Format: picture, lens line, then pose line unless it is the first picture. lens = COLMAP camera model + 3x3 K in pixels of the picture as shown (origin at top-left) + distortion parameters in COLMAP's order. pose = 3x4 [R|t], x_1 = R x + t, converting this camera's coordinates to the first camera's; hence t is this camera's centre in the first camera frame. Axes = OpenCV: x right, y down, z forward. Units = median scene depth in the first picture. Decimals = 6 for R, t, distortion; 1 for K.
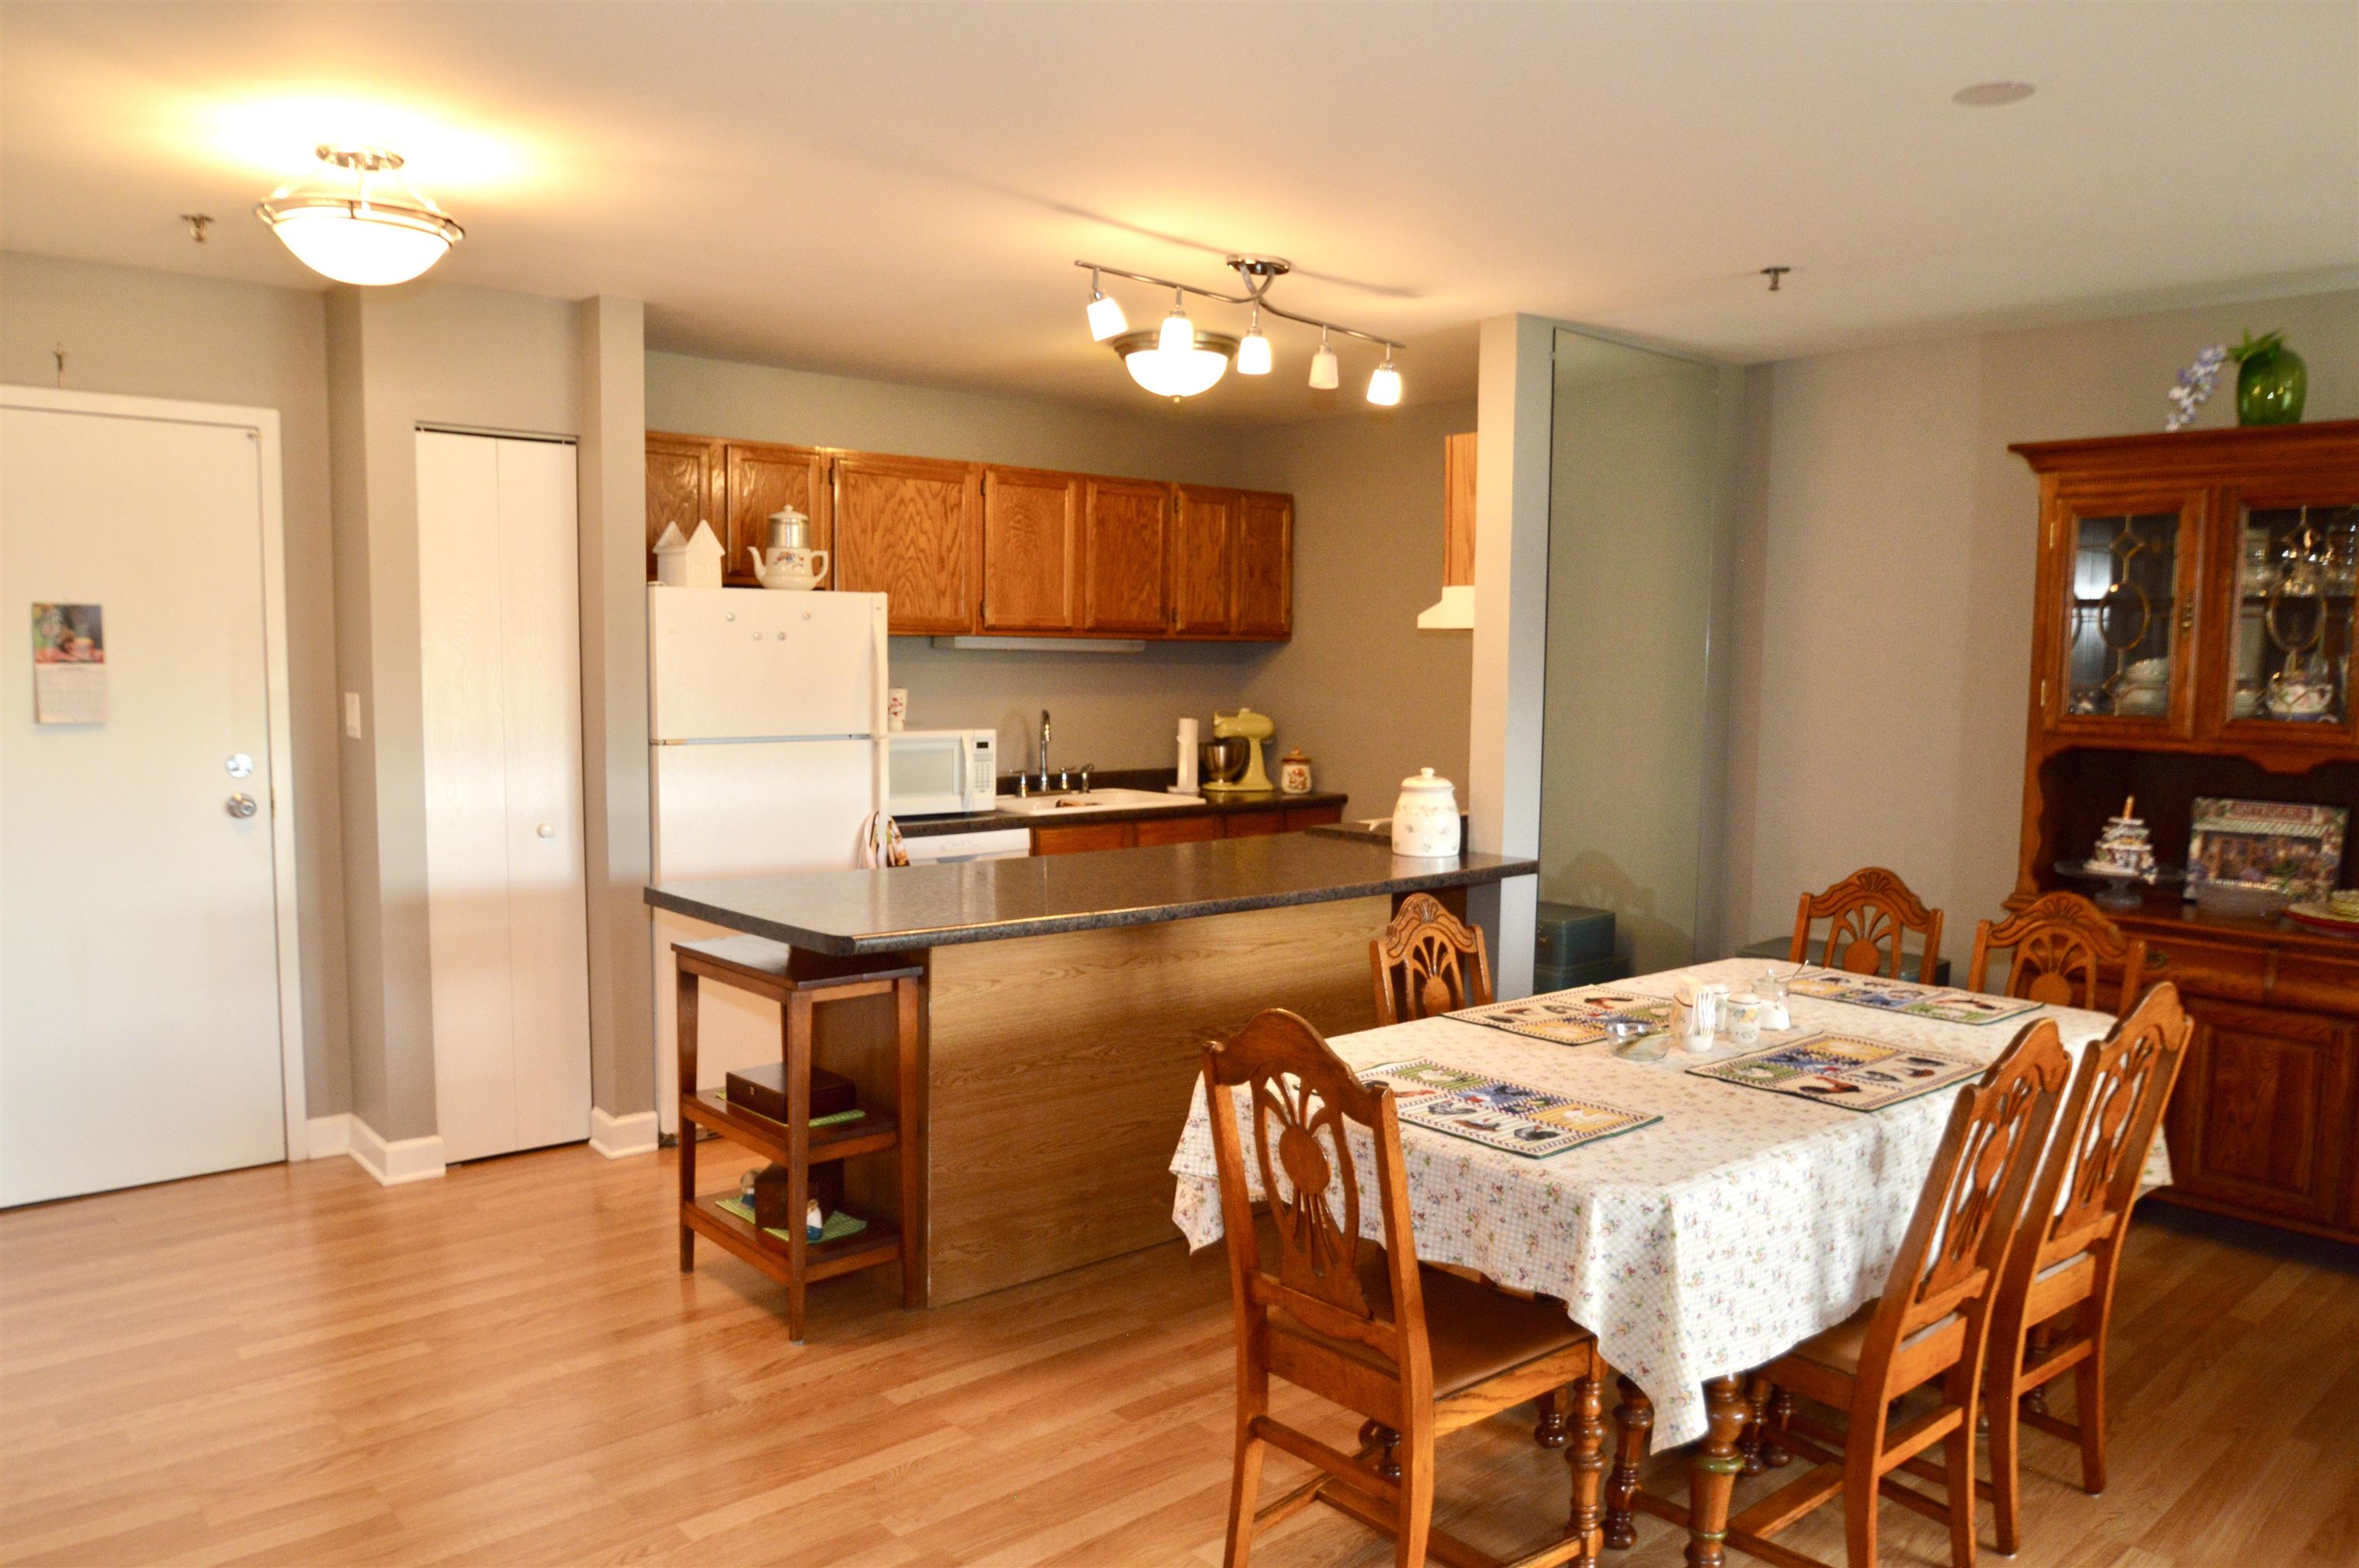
lens RADIAL K [[1692.1, 0, 1179.0], [0, 1692.1, 827.9], [0, 0, 1]] dist [-0.039100, 0.001323]
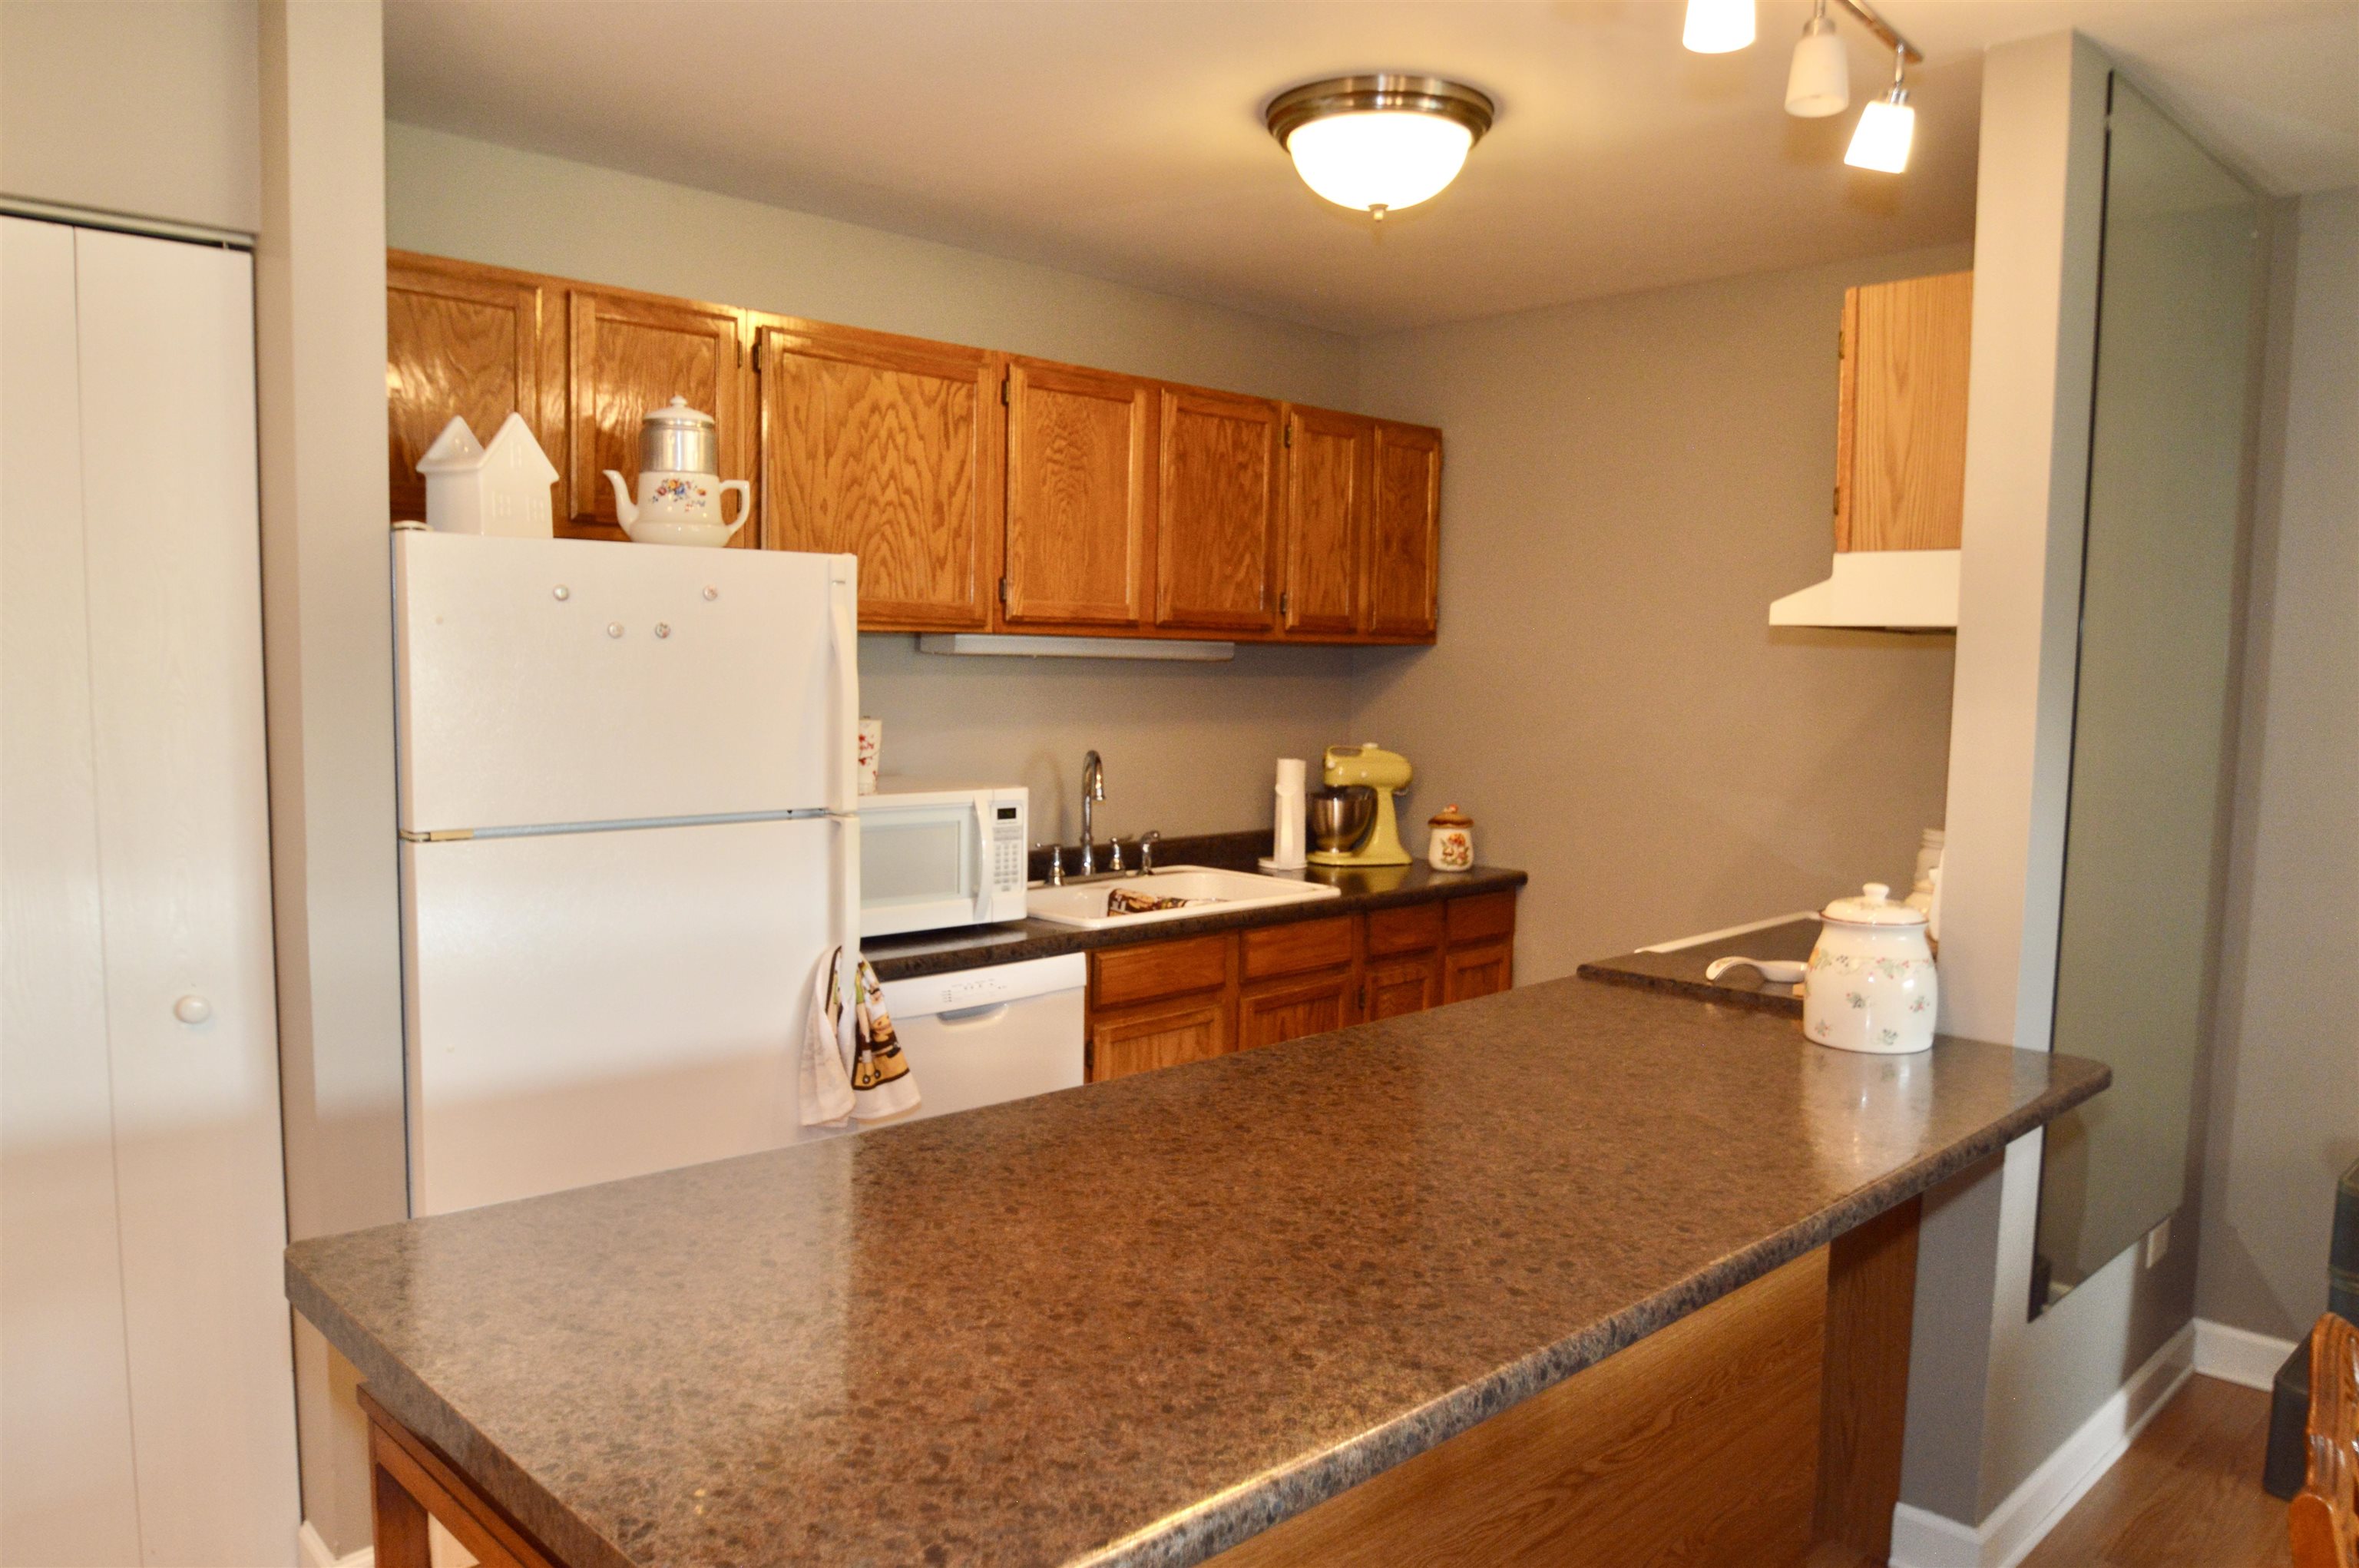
lens RADIAL K [[1692.1, 0, 1179.0], [0, 1692.1, 827.9], [0, 0, 1]] dist [-0.039100, 0.001323]
pose [[0.999088, 0.001034, 0.042680, -0.078484], [-0.000985, 0.999999, -0.001157, -0.042069], [-0.042681, 0.001114, 0.999088, 0.381445]]
